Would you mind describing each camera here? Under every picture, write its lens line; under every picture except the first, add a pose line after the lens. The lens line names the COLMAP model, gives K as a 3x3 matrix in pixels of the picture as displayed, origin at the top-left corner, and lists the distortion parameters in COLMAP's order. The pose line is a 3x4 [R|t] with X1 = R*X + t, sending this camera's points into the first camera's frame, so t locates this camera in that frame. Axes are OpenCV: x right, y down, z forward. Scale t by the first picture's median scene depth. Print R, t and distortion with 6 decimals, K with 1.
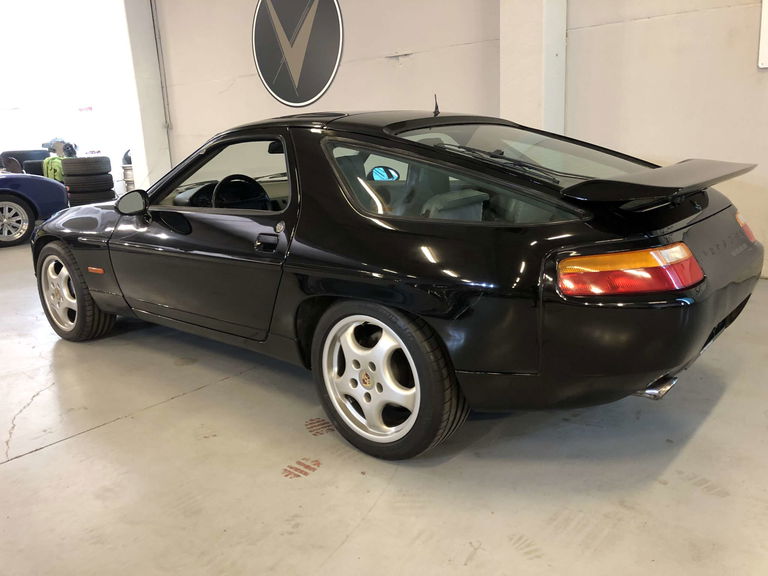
lens RADIAL K [[629.0, 0, 384.4], [0, 629.0, 285.8], [0, 0, 1]] dist [0.019290, -0.024514]
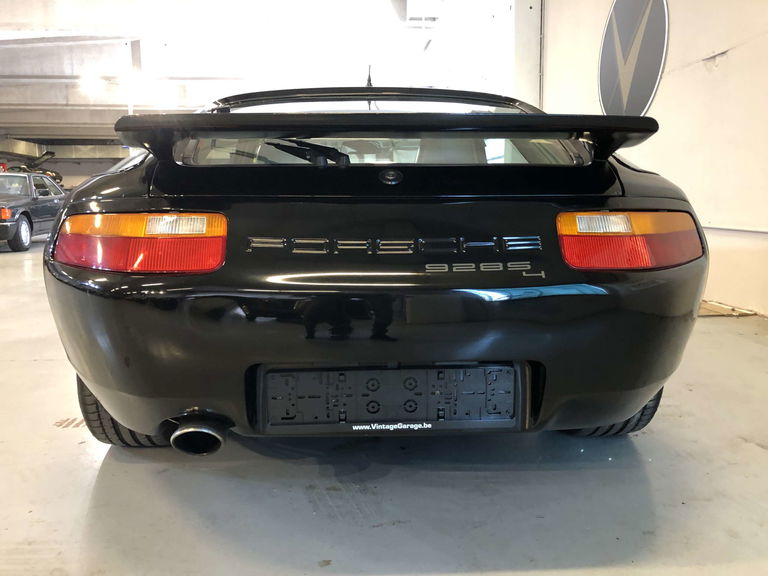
lens RADIAL K [[630.3, 0, 381.9], [0, 630.3, 286.2], [0, 0, 1]] dist [0.013286, -0.011592]
pose [[0.686926, 0.135417, -0.714000, 0.815872], [-0.194875, 0.980827, -0.001462, -0.022359], [0.700112, 0.140145, 0.700145, 0.529150]]
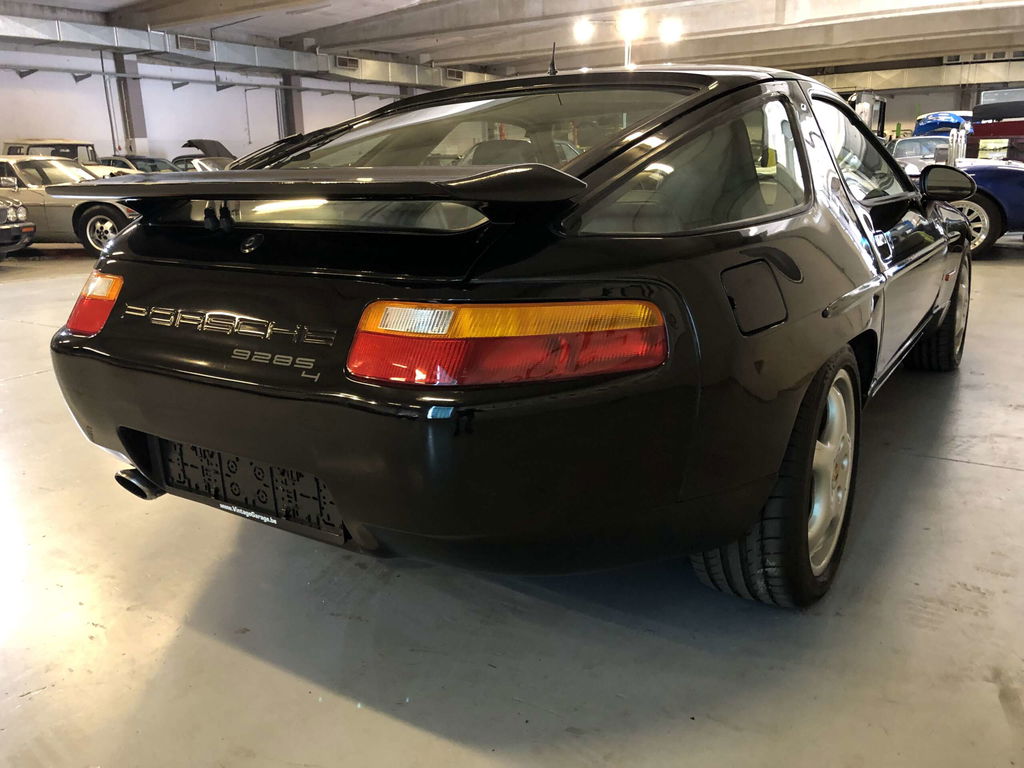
lens RADIAL K [[838.6, 0, 512.5], [0, 838.6, 381.1], [0, 0, 1]] dist [0.019290, -0.024514]
pose [[0.122120, 0.287354, -0.950008, 1.080100], [-0.213535, 0.942364, 0.257593, -0.219088], [0.969273, 0.171403, 0.176441, 0.980887]]
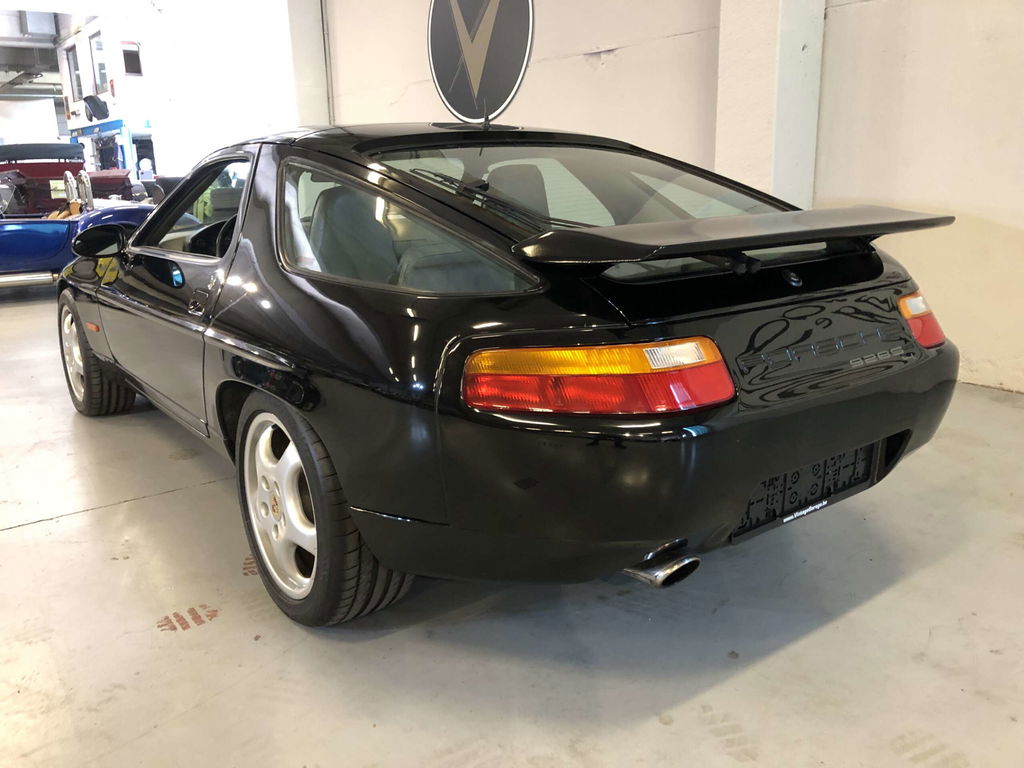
lens RADIAL K [[837.4, 0, 501.7], [0, 837.4, 383.9], [0, 0, 1]] dist [0.007437, -0.001606]
pose [[0.973909, 0.075295, -0.214082, 0.355133], [-0.071348, 0.997110, 0.026114, -0.024342], [0.215430, -0.010159, 0.976467, 0.131092]]
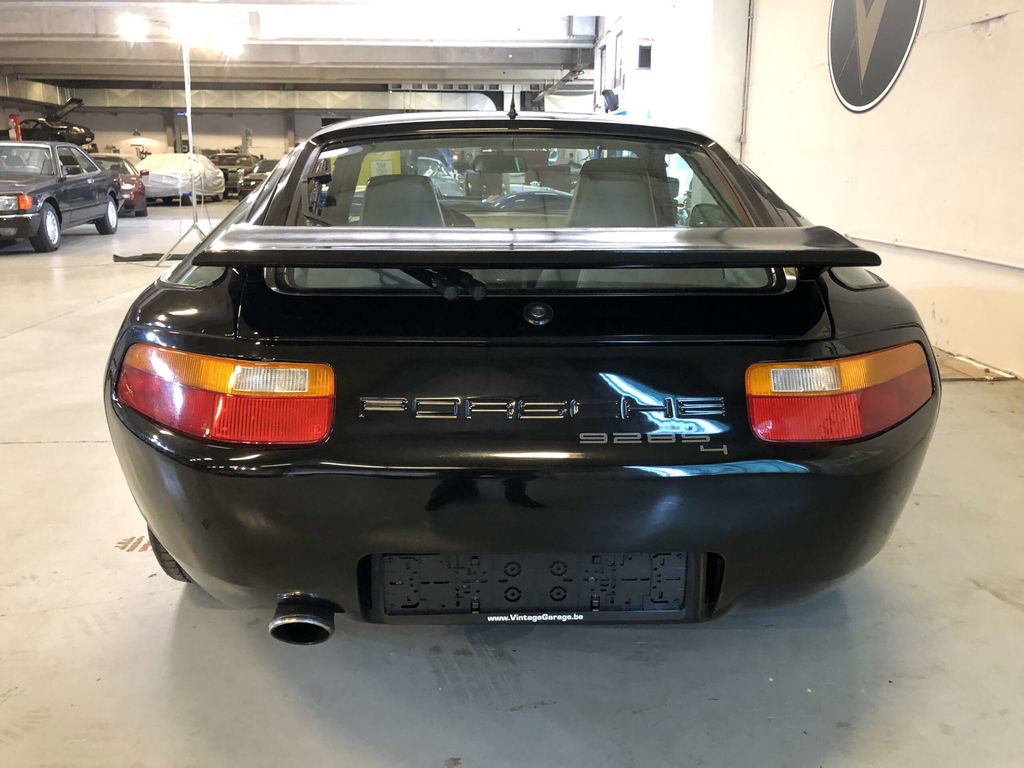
lens RADIAL K [[838.6, 0, 512.5], [0, 838.6, 381.1], [0, 0, 1]] dist [0.019290, -0.024514]
pose [[0.674262, 0.226473, -0.702909, 0.820939], [-0.206323, 0.971684, 0.115157, -0.129994], [0.709085, 0.067380, 0.701896, 0.492421]]
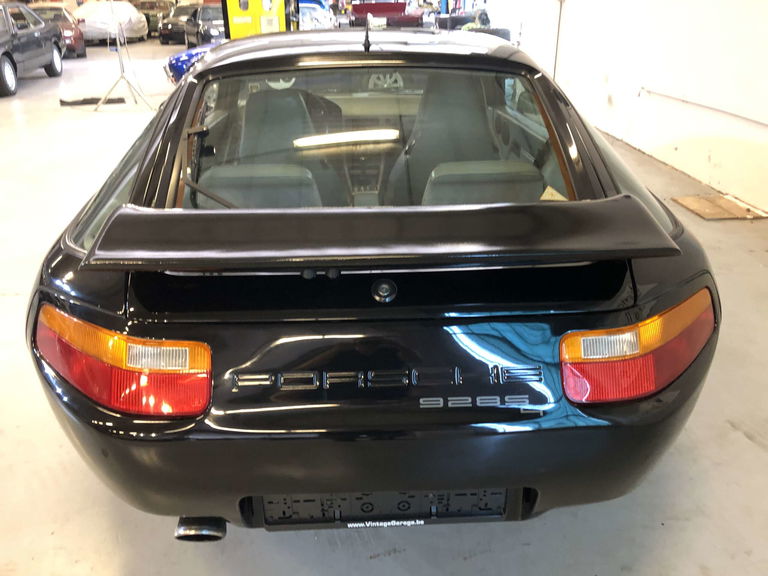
lens RADIAL K [[629.0, 0, 384.4], [0, 629.0, 285.8], [0, 0, 1]] dist [0.019290, -0.024514]
pose [[0.680969, 0.335699, -0.650836, 0.746859], [-0.194780, 0.939756, 0.280925, -0.251758], [0.705934, -0.064531, 0.705332, 0.548896]]
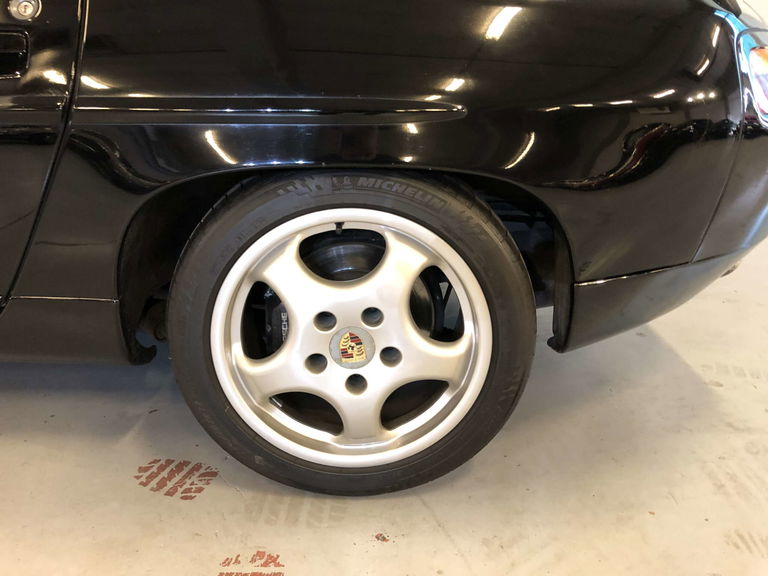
lens RADIAL K [[633.8, 0, 384.0], [0, 633.8, 288.0], [0, 0, 1]] dist [0.001896, 0.006835]
pose [[0.762561, -0.186742, 0.619377, -0.256811], [0.122723, 0.981803, 0.144919, 0.035117], [-0.635169, -0.034498, 0.771602, 0.547575]]
